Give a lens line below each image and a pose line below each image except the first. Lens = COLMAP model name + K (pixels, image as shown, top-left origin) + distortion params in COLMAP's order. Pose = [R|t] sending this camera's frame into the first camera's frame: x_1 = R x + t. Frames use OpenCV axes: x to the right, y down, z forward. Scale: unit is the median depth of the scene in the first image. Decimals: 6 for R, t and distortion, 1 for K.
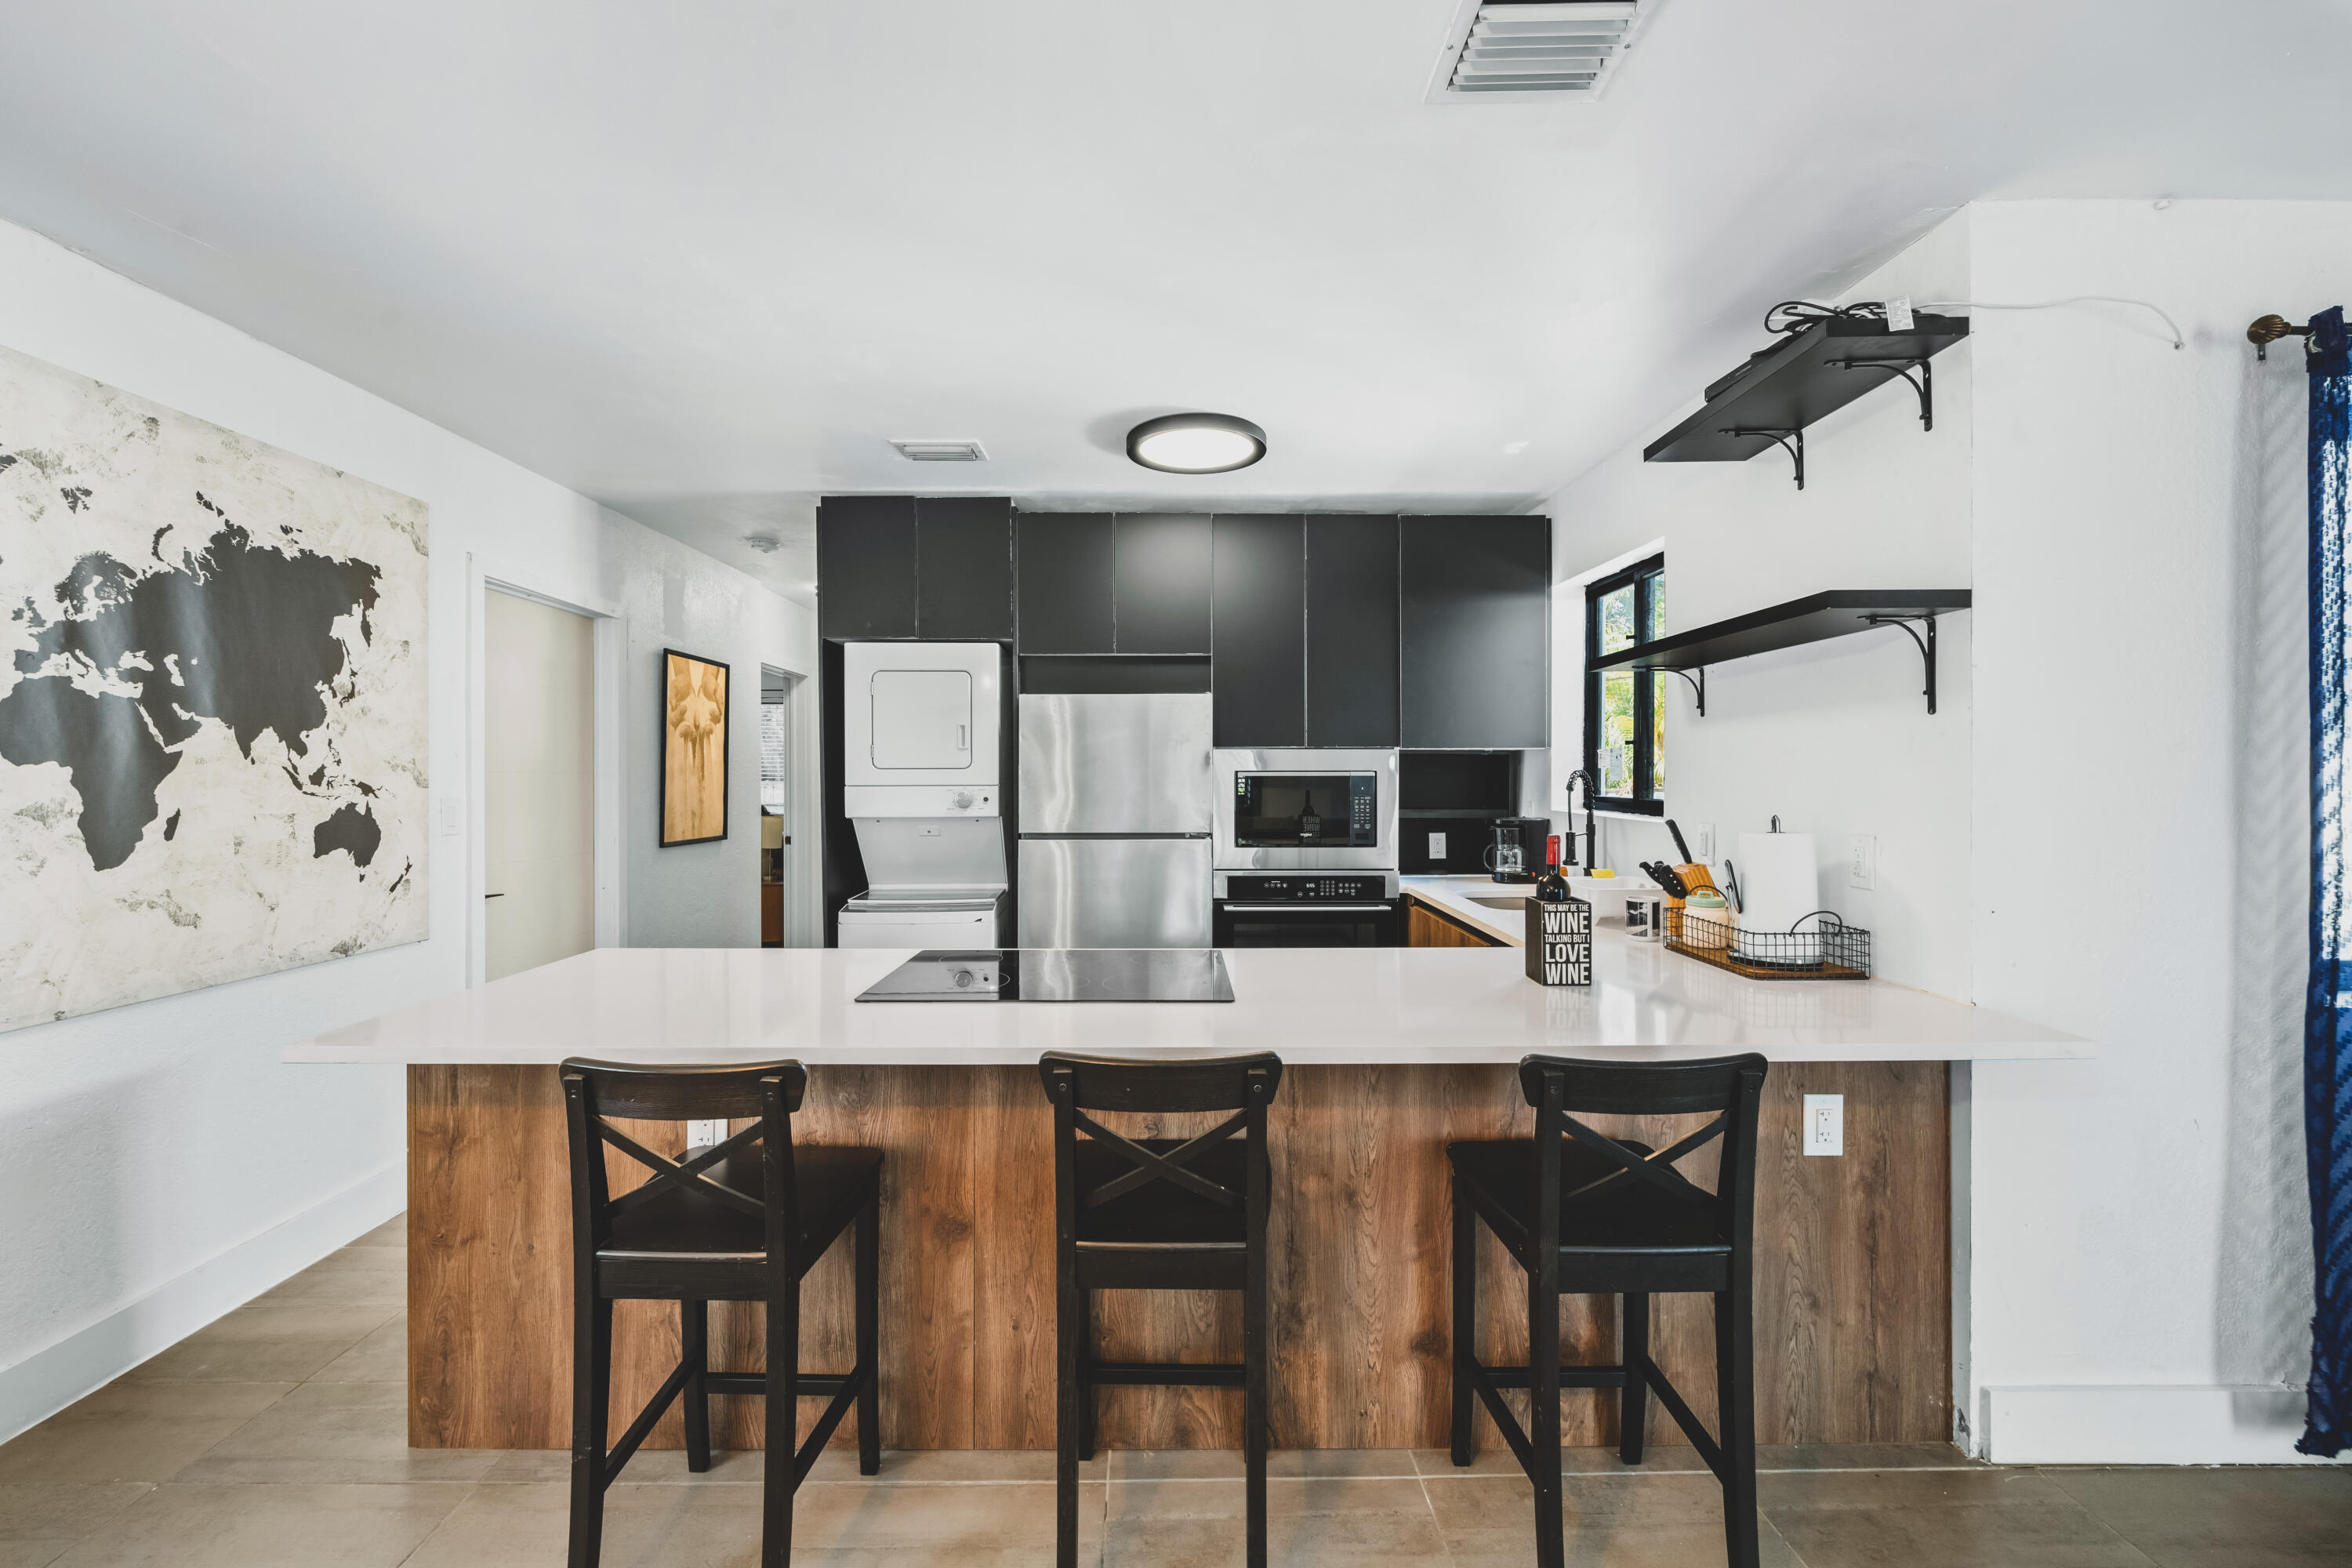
lens RADIAL K [[955.7, 0, 1172.4], [0, 955.7, 772.2], [0, 0, 1]] dist [-0.000562, -0.000306]
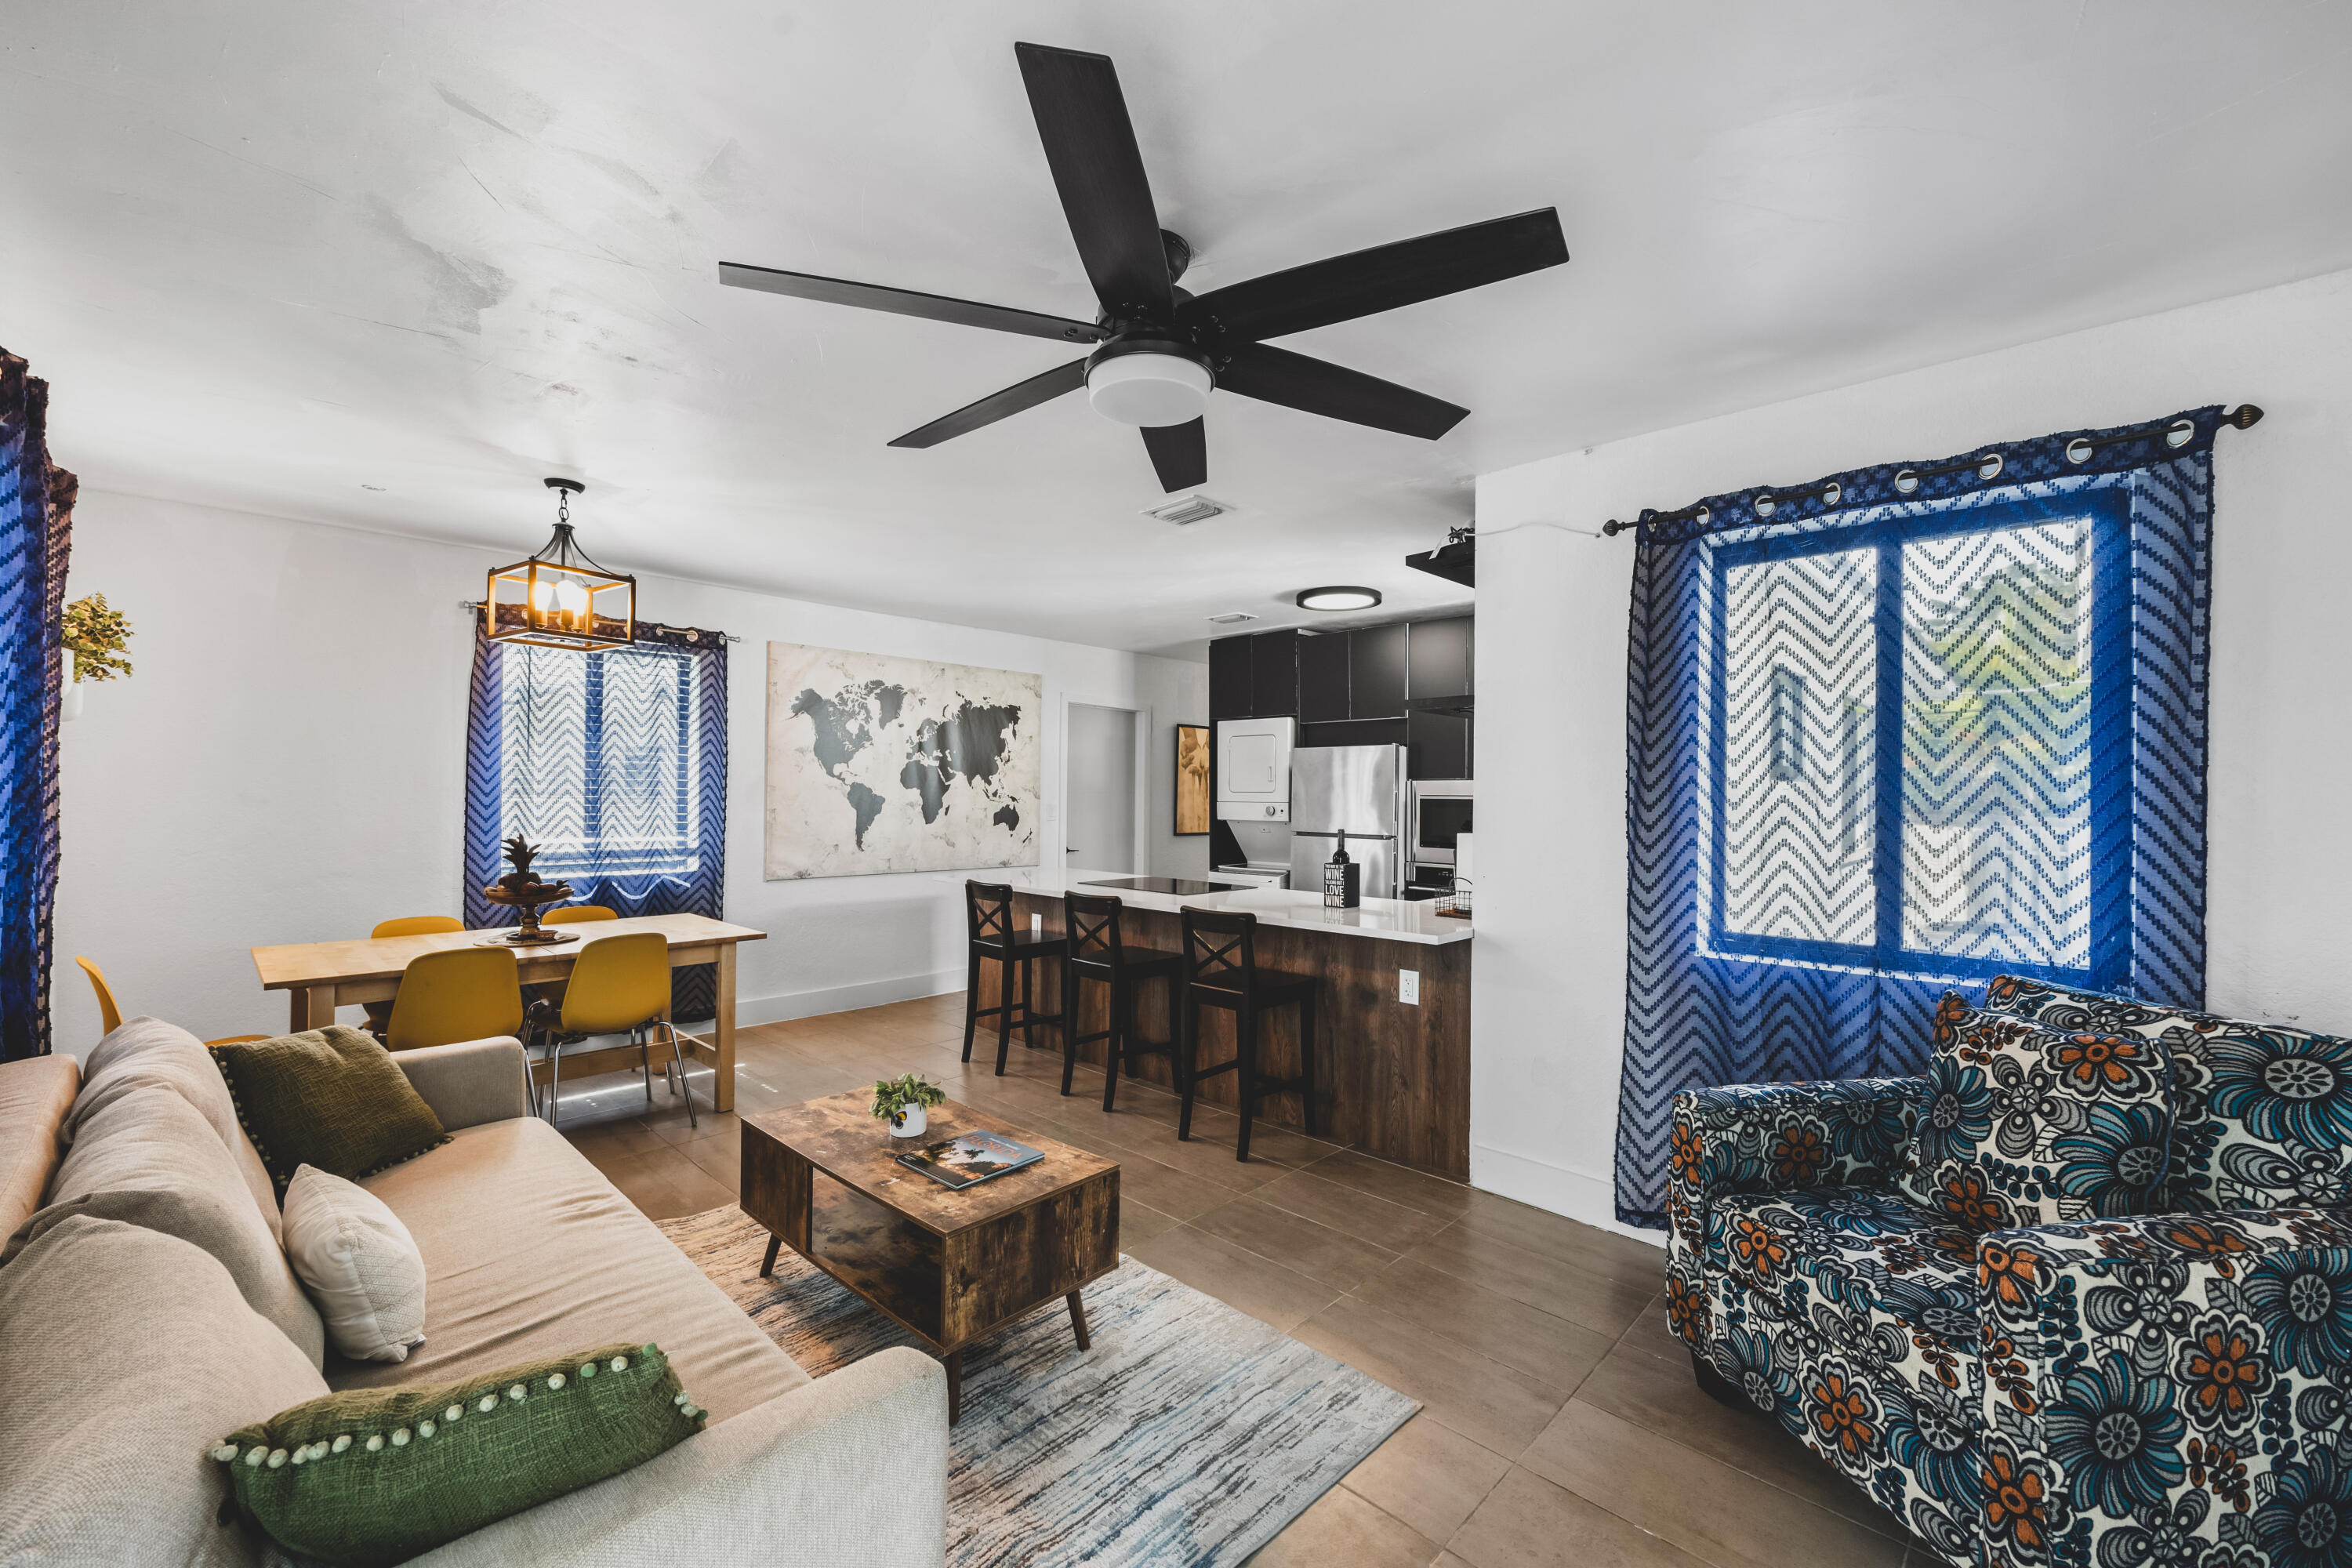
lens RADIAL K [[955.7, 0, 1180.1], [0, 955.7, 784.0], [0, 0, 1]] dist [-0.000562, -0.000306]
pose [[0.717407, 0.000027, -0.696654, 0.854536], [-0.008545, 0.999925, -0.008760, -0.002105], [0.696602, 0.012237, 0.717354, -0.332355]]
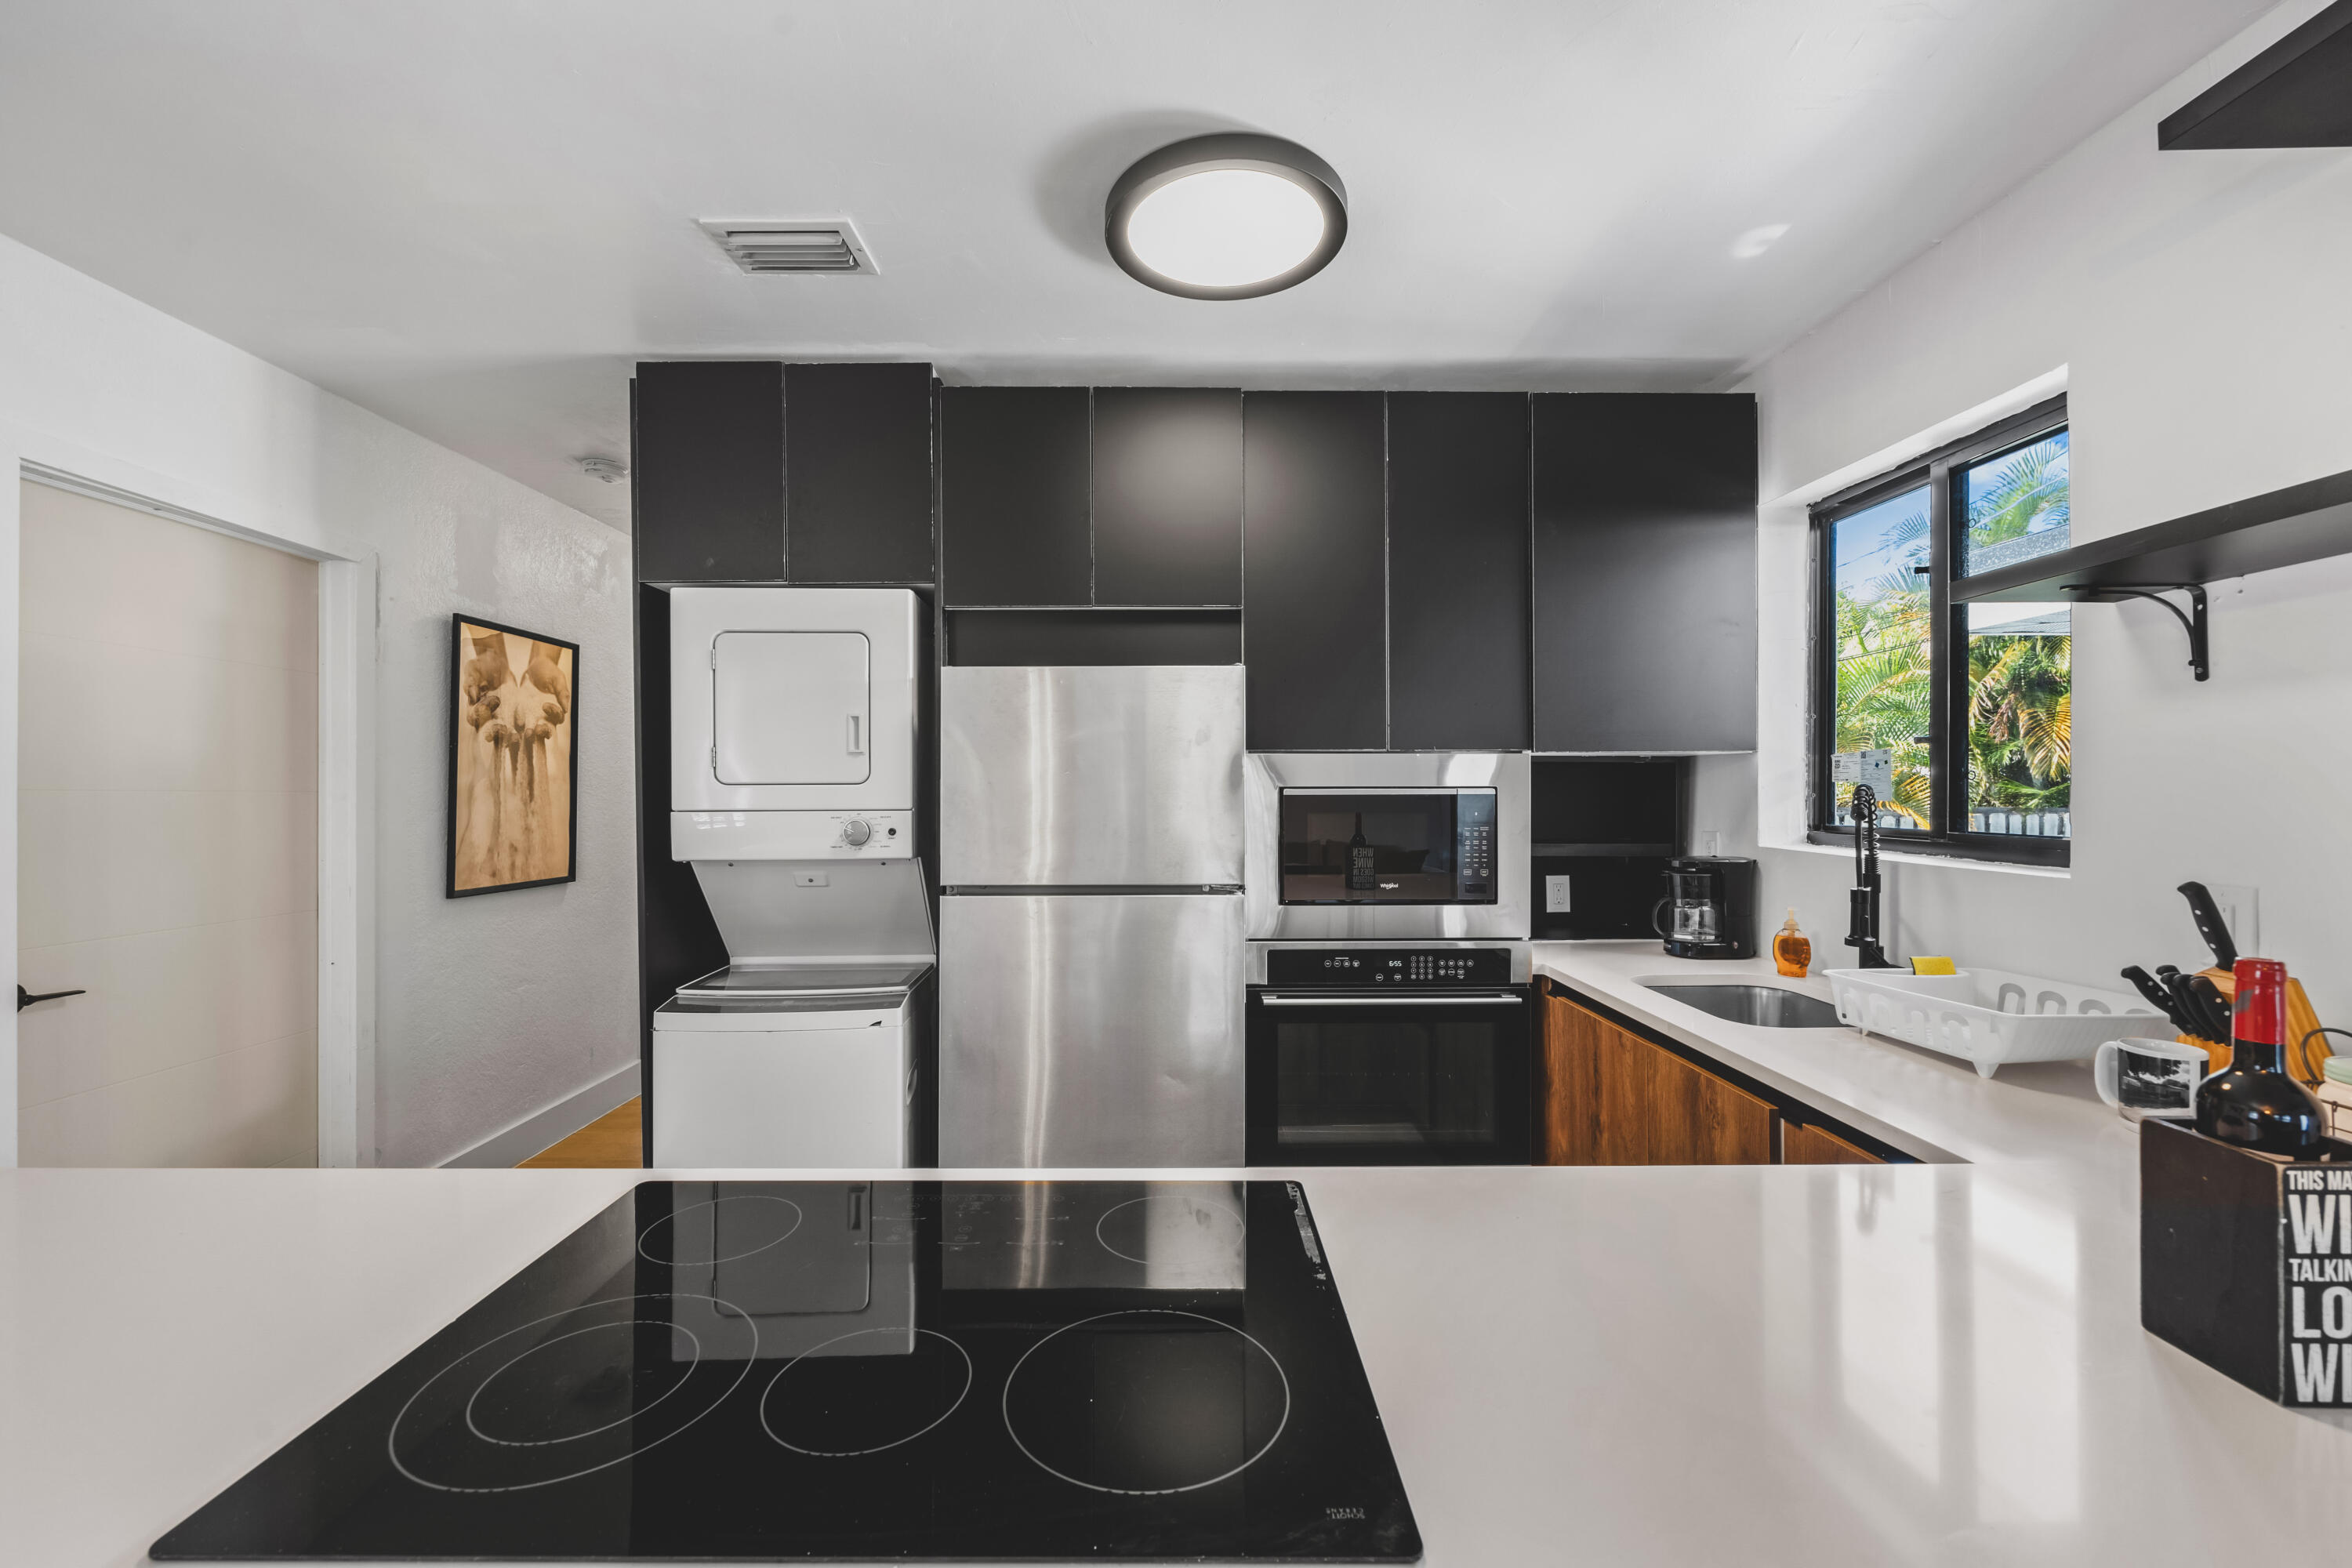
lens RADIAL K [[955.7, 0, 1167.5], [0, 955.7, 786.6], [0, 0, 1]] dist [-0.000562, -0.000306]
pose [[0.999962, -0.001135, -0.008609, -0.004247], [0.001091, 0.999986, -0.005145, 0.001624], [0.008615, 0.005135, 0.999950, 0.361913]]
